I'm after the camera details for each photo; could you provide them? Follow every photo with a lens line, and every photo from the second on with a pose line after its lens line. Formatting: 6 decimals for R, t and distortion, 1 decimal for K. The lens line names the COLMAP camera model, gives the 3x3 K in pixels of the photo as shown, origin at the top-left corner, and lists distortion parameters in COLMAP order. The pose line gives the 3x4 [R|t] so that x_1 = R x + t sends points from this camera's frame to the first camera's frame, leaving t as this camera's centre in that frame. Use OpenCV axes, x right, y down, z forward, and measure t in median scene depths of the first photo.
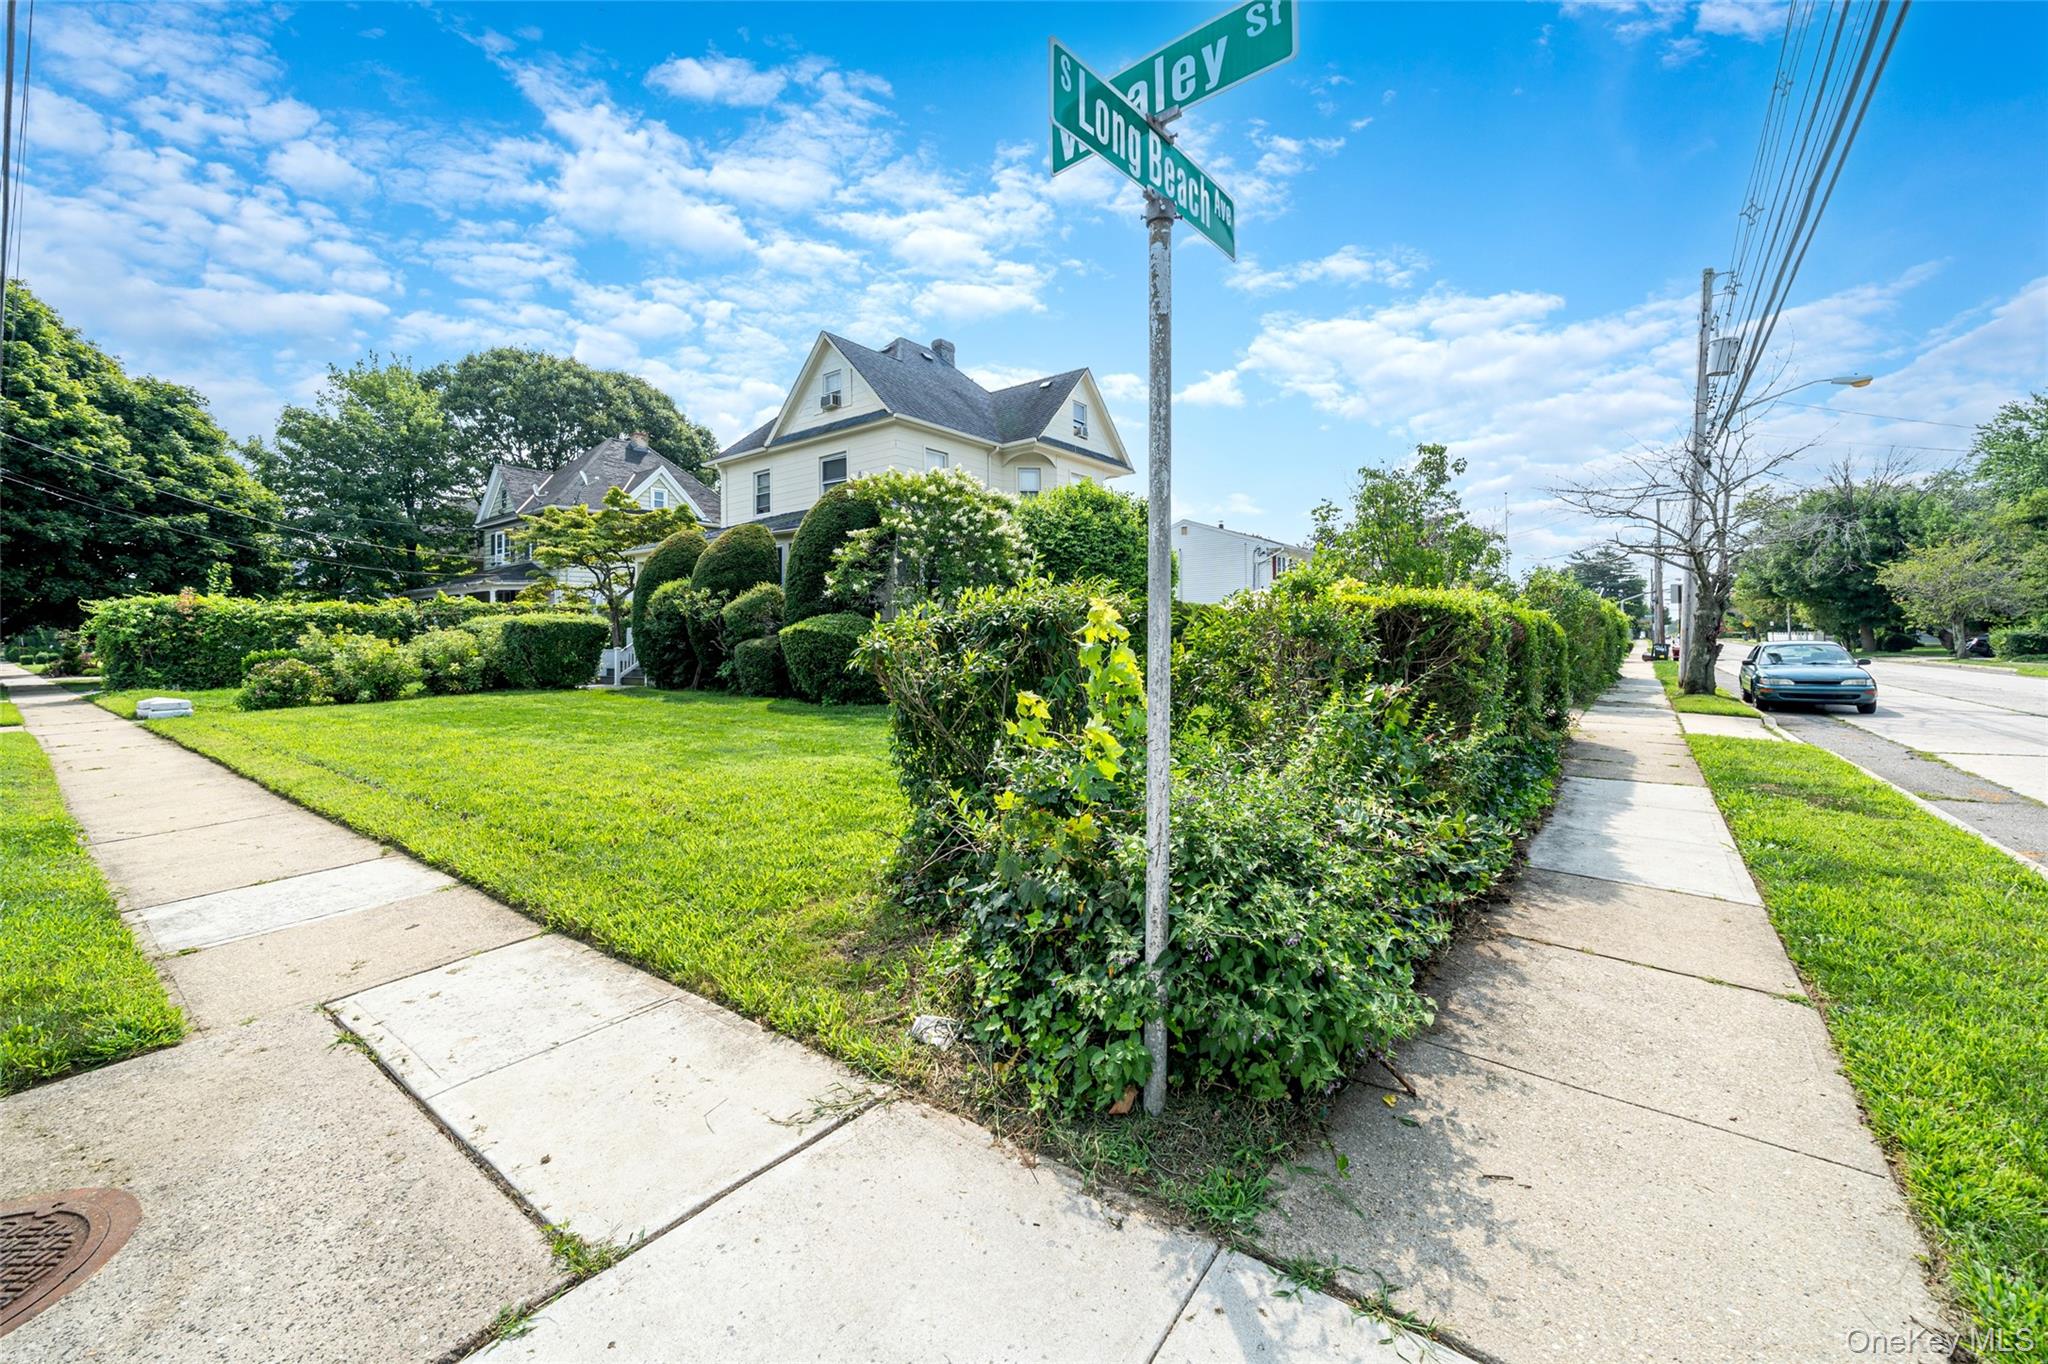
lens RADIAL K [[754.2, 0, 1007.5], [0, 754.2, 622.1], [0, 0, 1]] dist [0.001416, -0.000097]
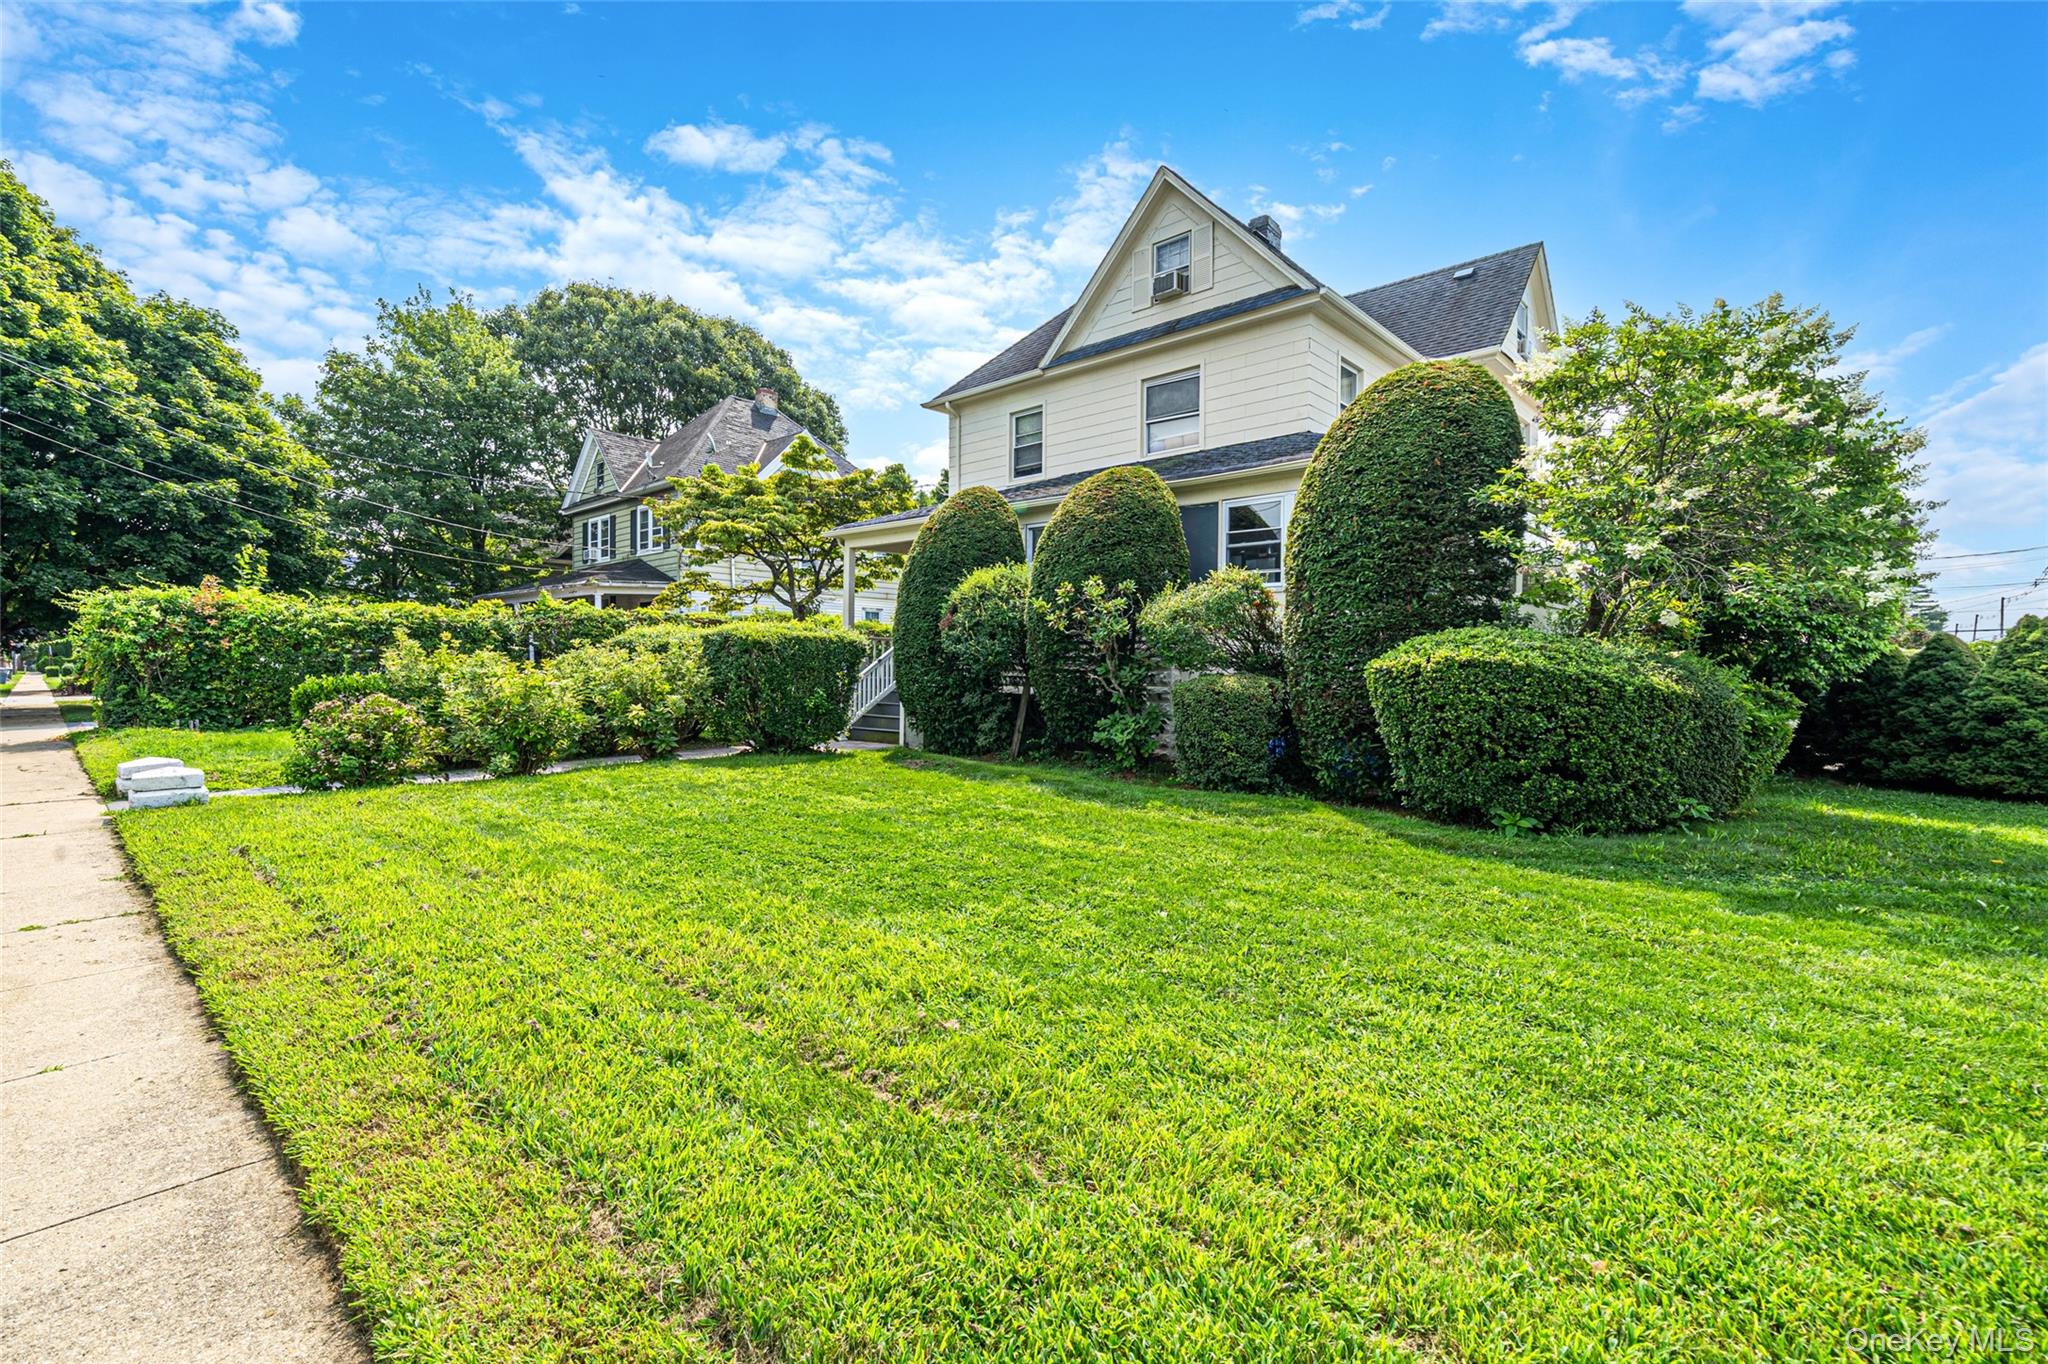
lens RADIAL K [[875.9, 0, 1025.1], [0, 875.9, 680.1], [0, 0, 1]] dist [0.000520, 0.000644]
pose [[0.996157, 0.023355, -0.084410, -0.245228], [-0.020524, 0.999203, 0.034245, 0.004517], [0.085142, -0.032381, 0.995842, 0.234993]]
